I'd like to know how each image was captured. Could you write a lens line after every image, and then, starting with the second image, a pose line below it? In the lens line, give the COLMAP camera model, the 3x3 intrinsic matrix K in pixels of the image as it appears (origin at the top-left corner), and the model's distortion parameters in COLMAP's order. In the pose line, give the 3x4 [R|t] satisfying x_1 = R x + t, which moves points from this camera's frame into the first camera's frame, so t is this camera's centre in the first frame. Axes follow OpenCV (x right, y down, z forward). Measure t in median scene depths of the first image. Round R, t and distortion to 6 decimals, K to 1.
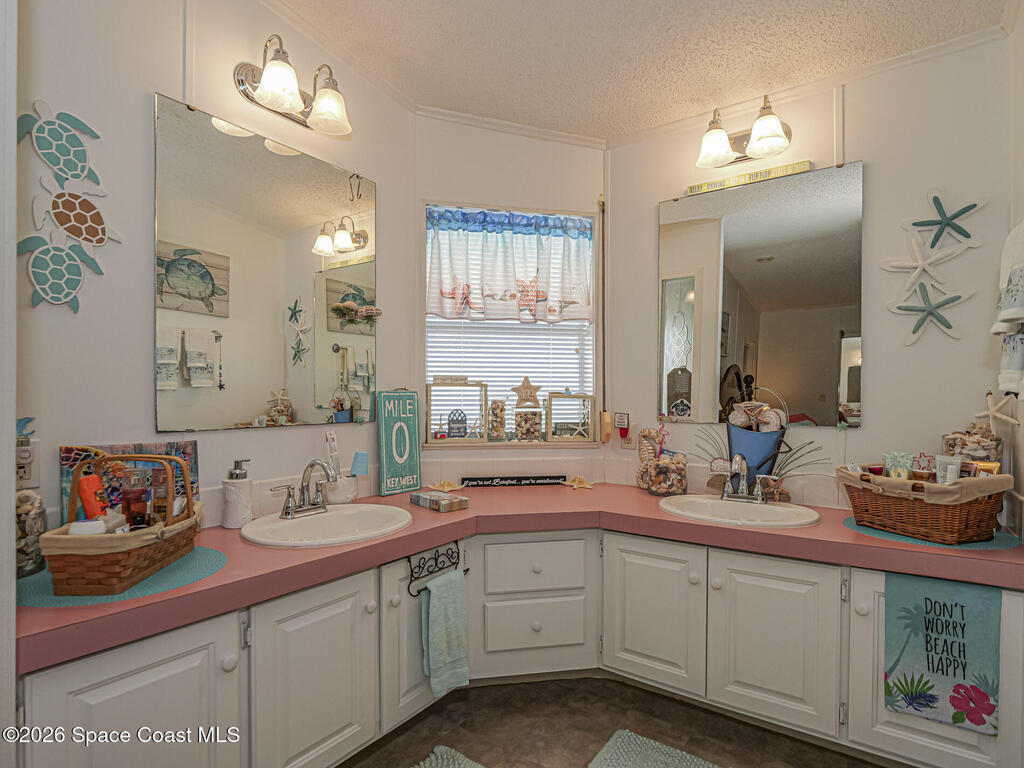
lens RADIAL K [[534.7, 0, 509.8], [0, 534.7, 394.5], [0, 0, 1]] dist [-0.006048, -0.002036]
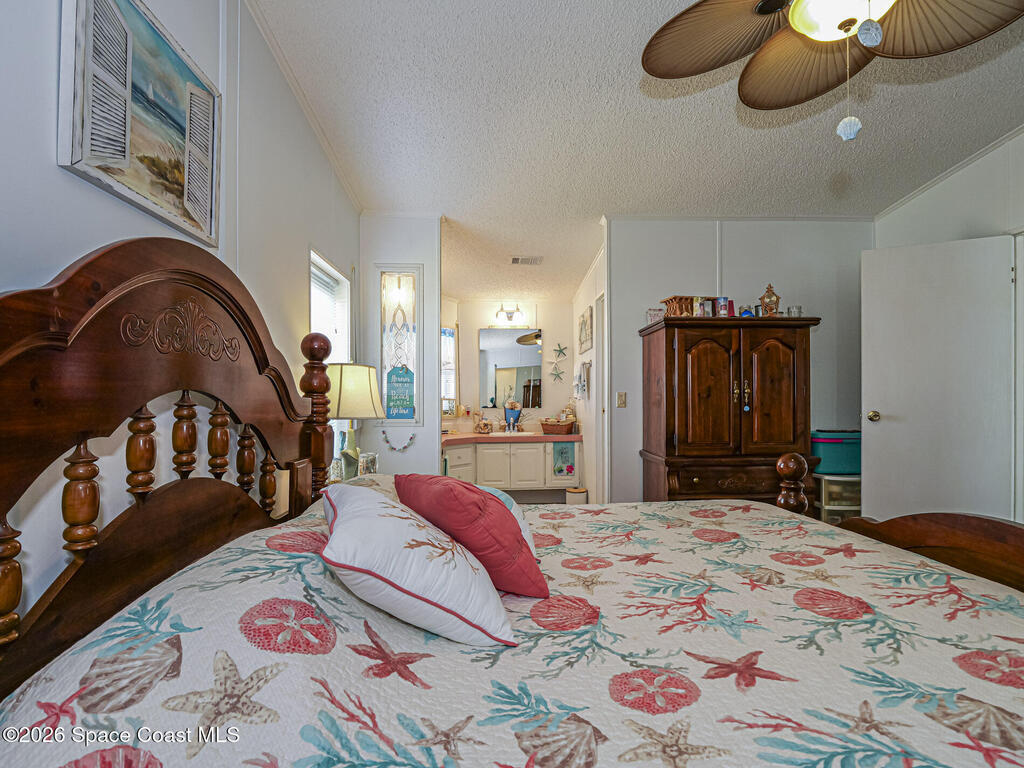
lens RADIAL K [[502.4, 0, 510.6], [0, 502.4, 400.5], [0, 0, 1]] dist [-0.015625, -0.000437]
pose [[0.782378, -0.008003, 0.622752, -1.171506], [0.006464, 0.999968, 0.004730, -0.000457], [-0.622770, 0.000325, 0.782405, -1.087368]]
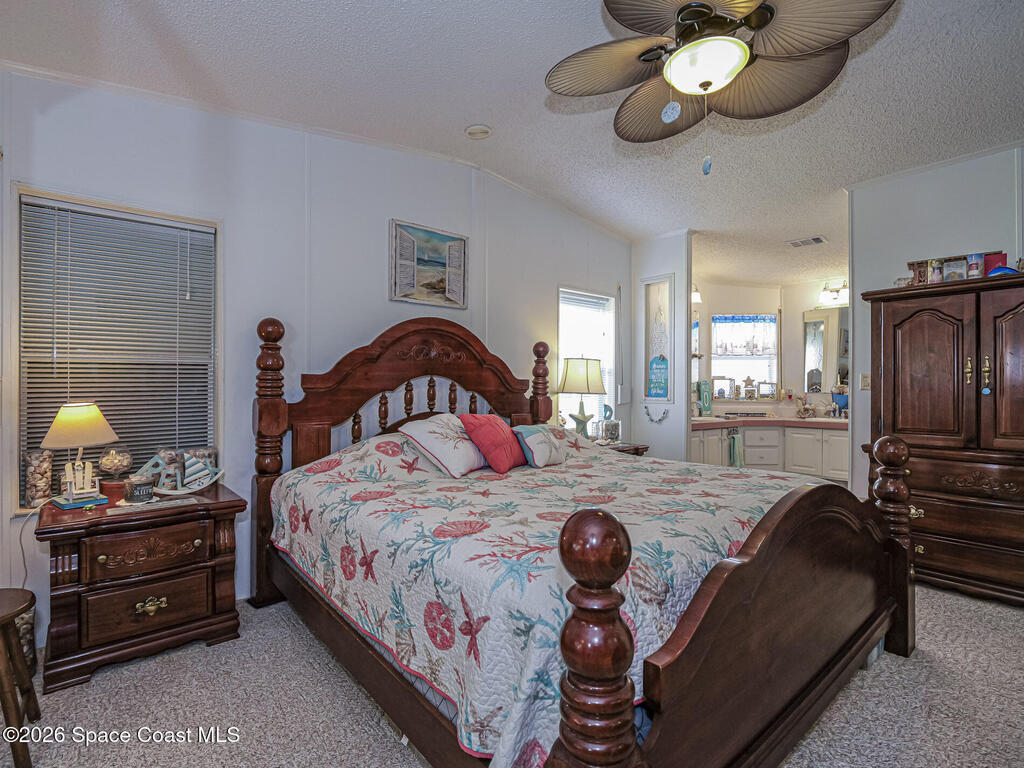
lens RADIAL K [[502.4, 0, 509.8], [0, 502.4, 383.9], [0, 0, 1]] dist [-0.015625, -0.000437]
pose [[0.969245, -0.003374, -0.246073, -0.525296], [0.001500, 0.999968, -0.007800, 0.023986], [0.246092, 0.007191, 0.969220, -1.752709]]
